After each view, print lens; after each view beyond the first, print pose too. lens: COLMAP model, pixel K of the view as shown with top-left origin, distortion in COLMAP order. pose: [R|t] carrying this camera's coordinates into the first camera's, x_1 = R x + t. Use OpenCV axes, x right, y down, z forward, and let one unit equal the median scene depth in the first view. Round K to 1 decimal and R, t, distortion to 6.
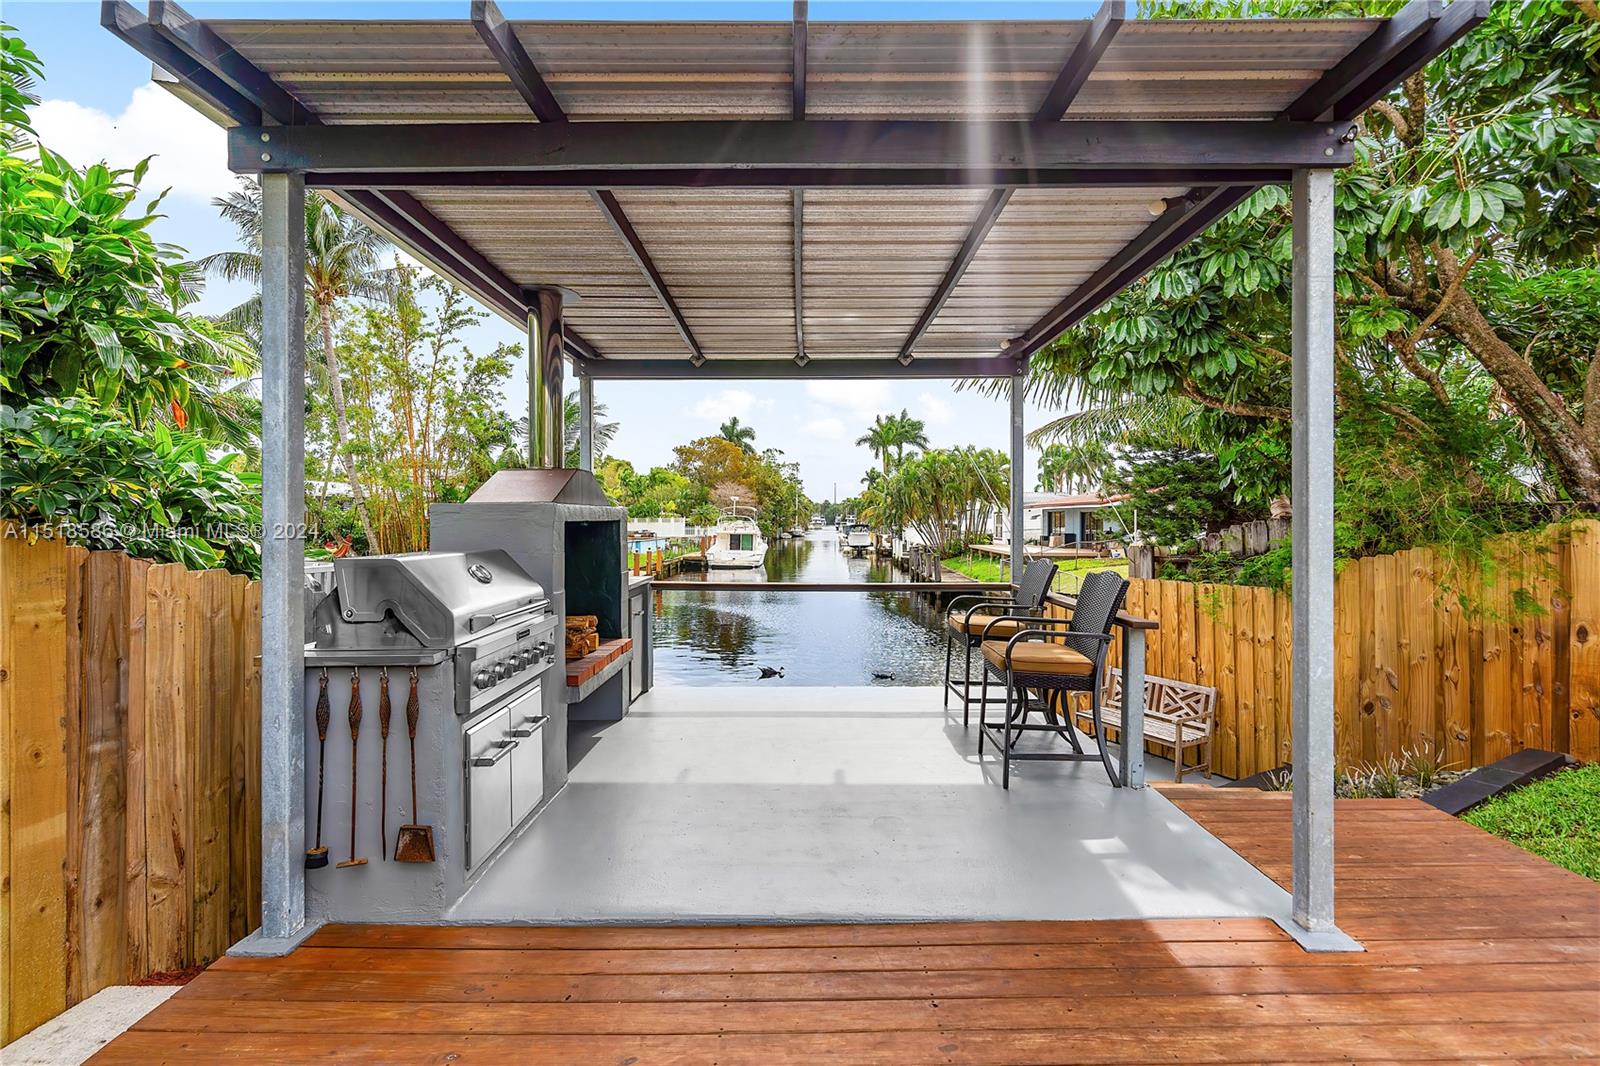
lens RADIAL K [[750.8, 0, 835.6], [0, 750.8, 510.0], [0, 0, 1]] dist [-0.004494, 0.001277]
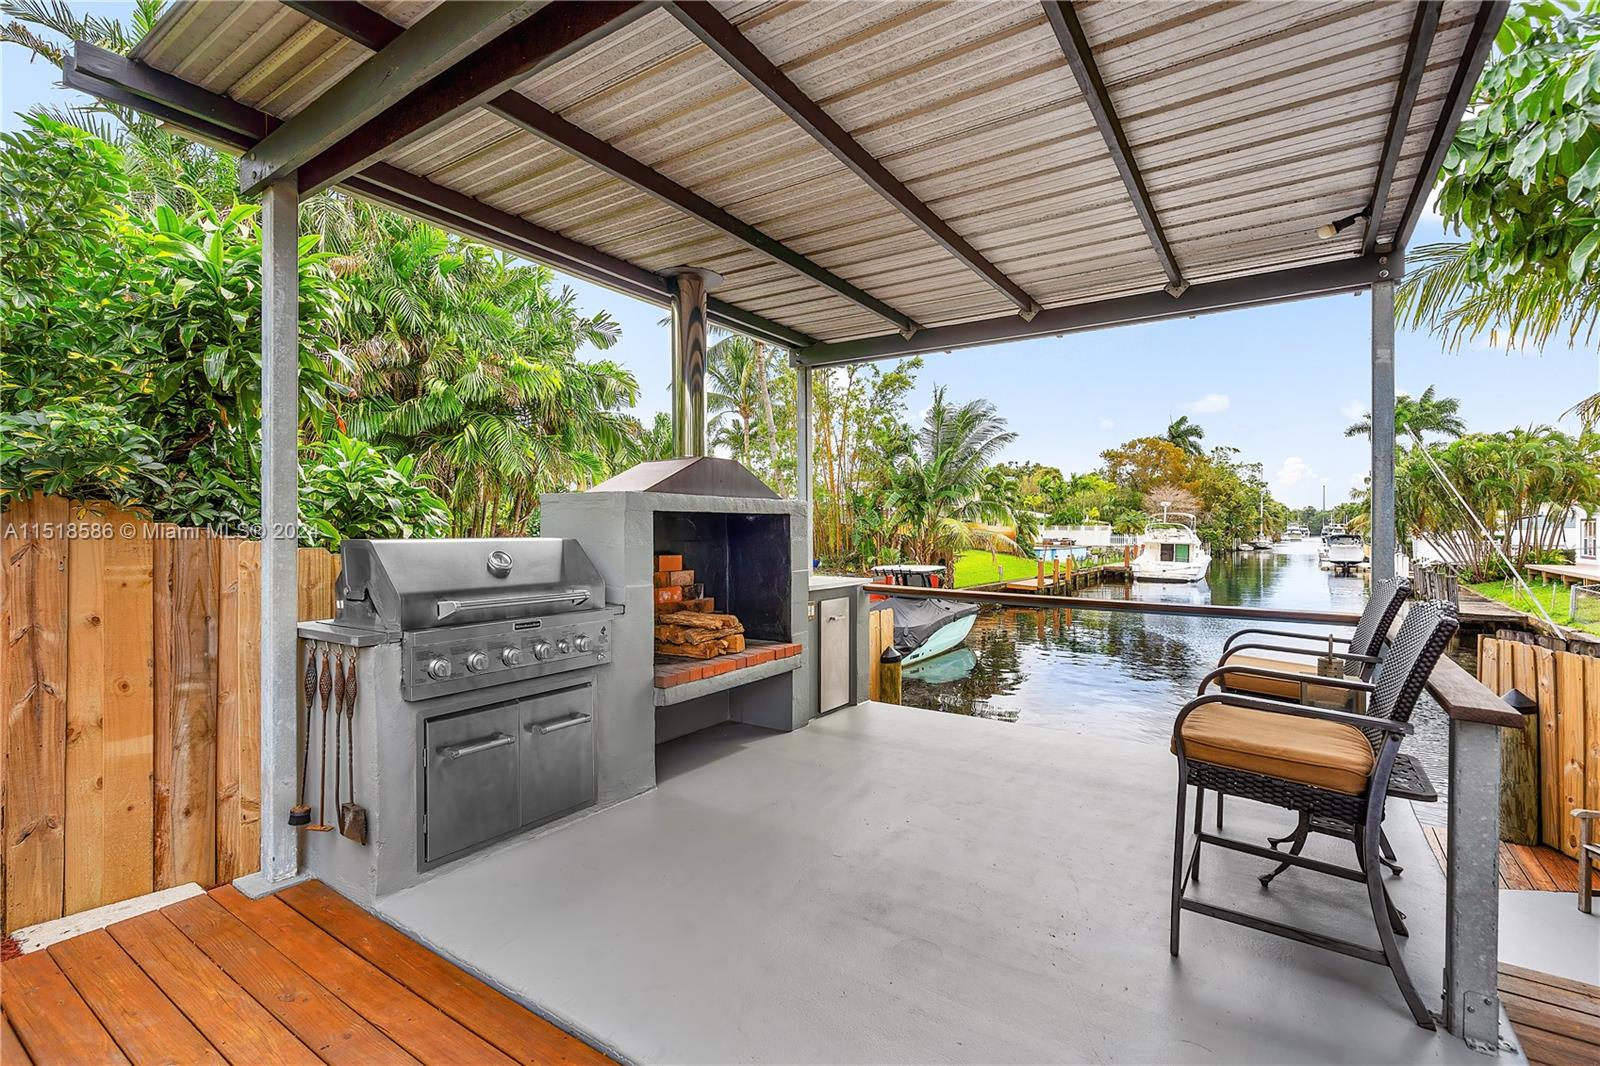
lens RADIAL K [[750.8, 0, 804.1], [0, 750.8, 524.4], [0, 0, 1]] dist [-0.004494, 0.001277]
pose [[0.821572, 0.002028, -0.570102, 0.022881], [0.002490, 0.999971, 0.007145, 0.001790], [0.570100, -0.007289, 0.821543, 0.023454]]
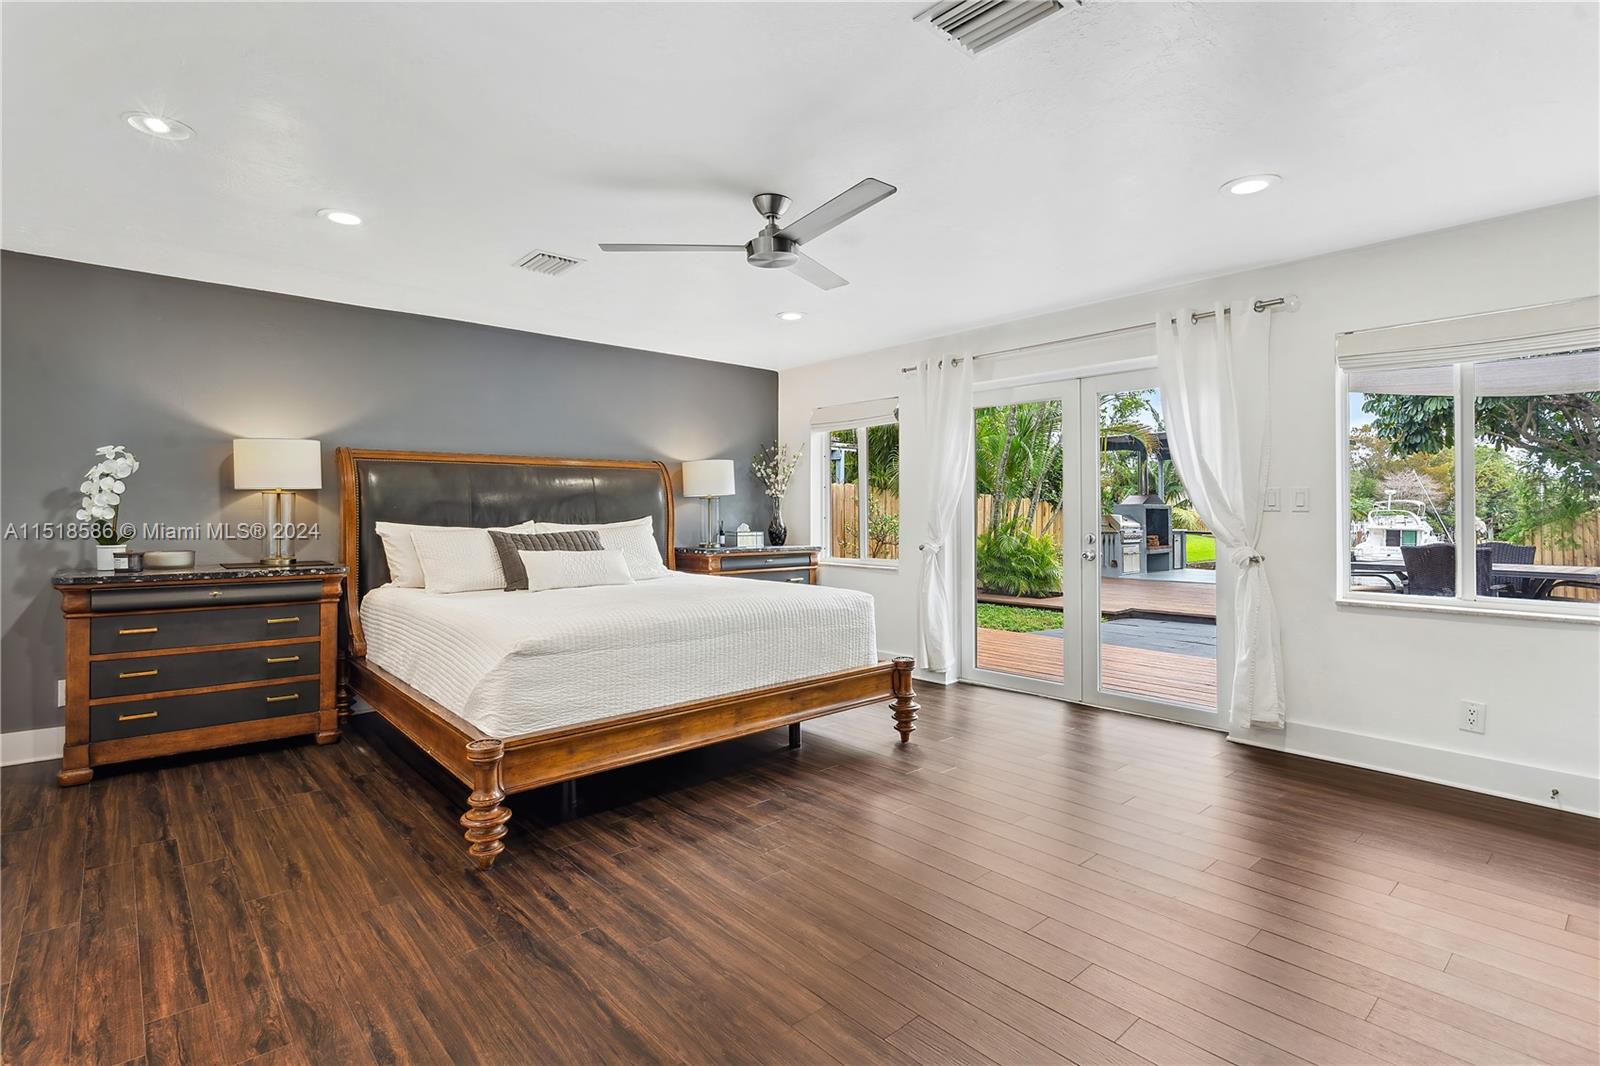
lens RADIAL K [[770.1, 0, 798.1], [0, 770.1, 520.0], [0, 0, 1]] dist [0.011274, -0.000923]
pose [[0.667381, 0.006304, -0.744690, 0.102305], [0.007237, 0.999862, 0.014949, 0.000136], [0.744682, -0.015366, 0.667243, -0.218501]]
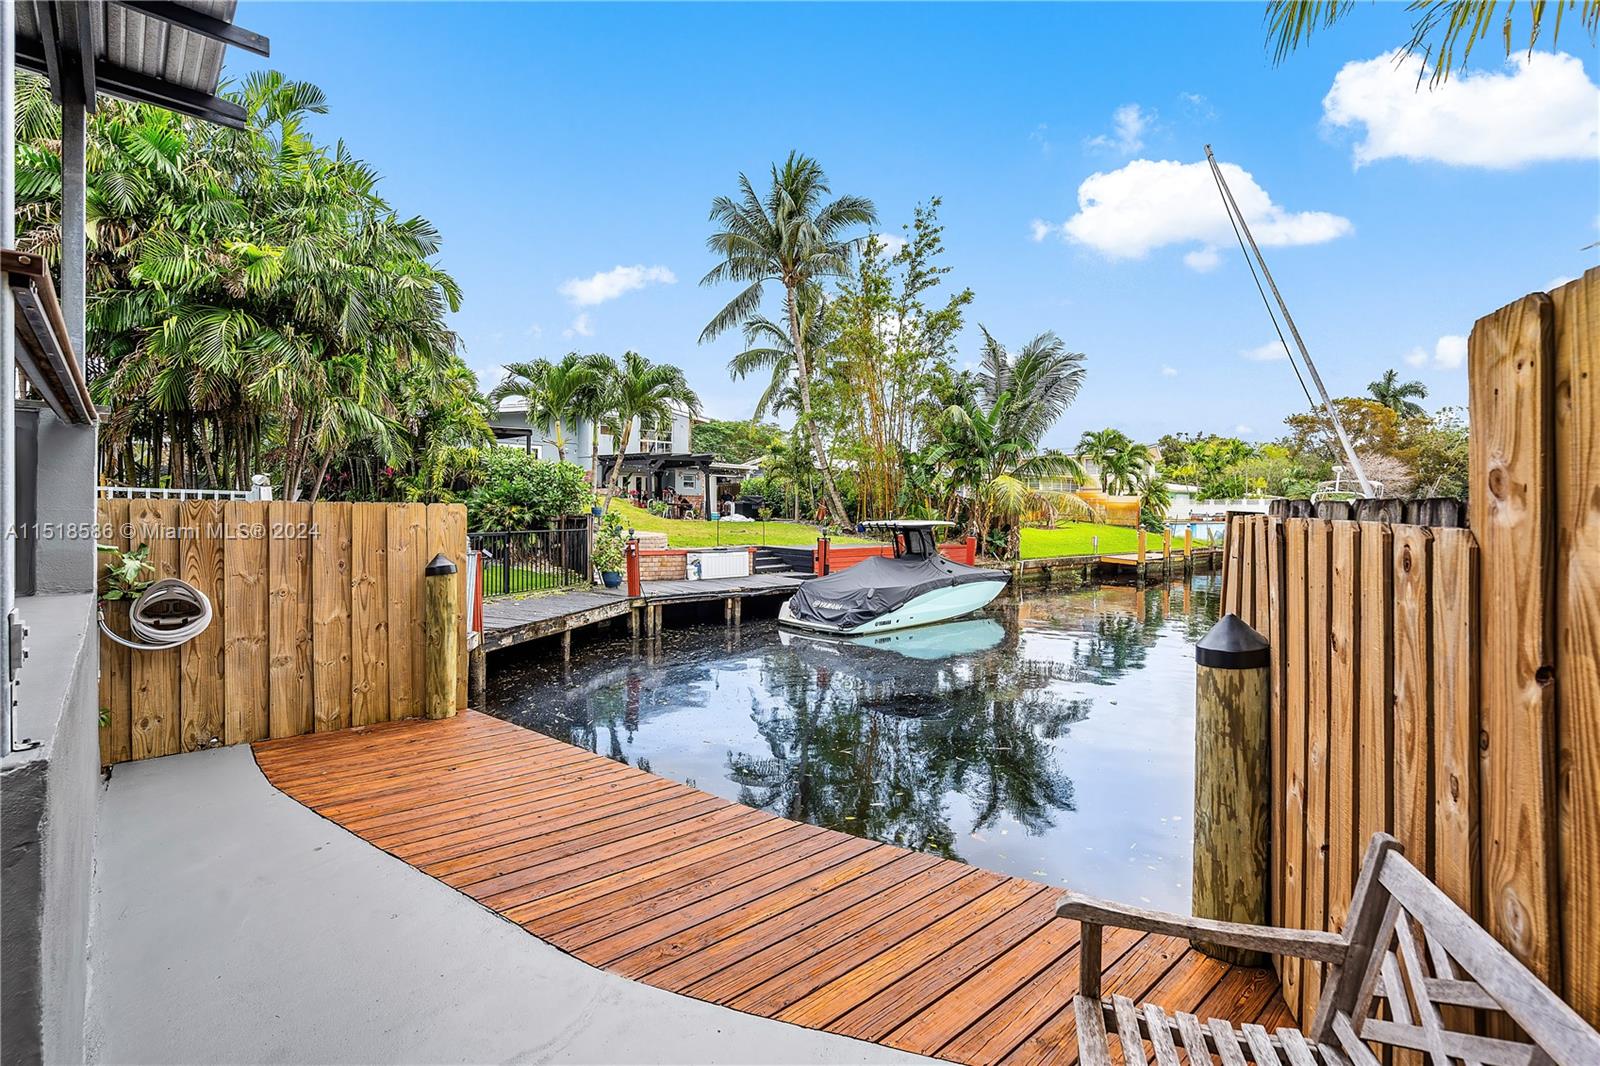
lens RADIAL K [[750.8, 0, 803.5], [0, 750.8, 511.4], [0, 0, 1]] dist [-0.004494, 0.001277]
pose [[0.664977, 0.003219, -0.746857, 0.065202], [0.002418, 0.999976, 0.006462, 0.020131], [0.746860, -0.006103, 0.664953, 0.120592]]
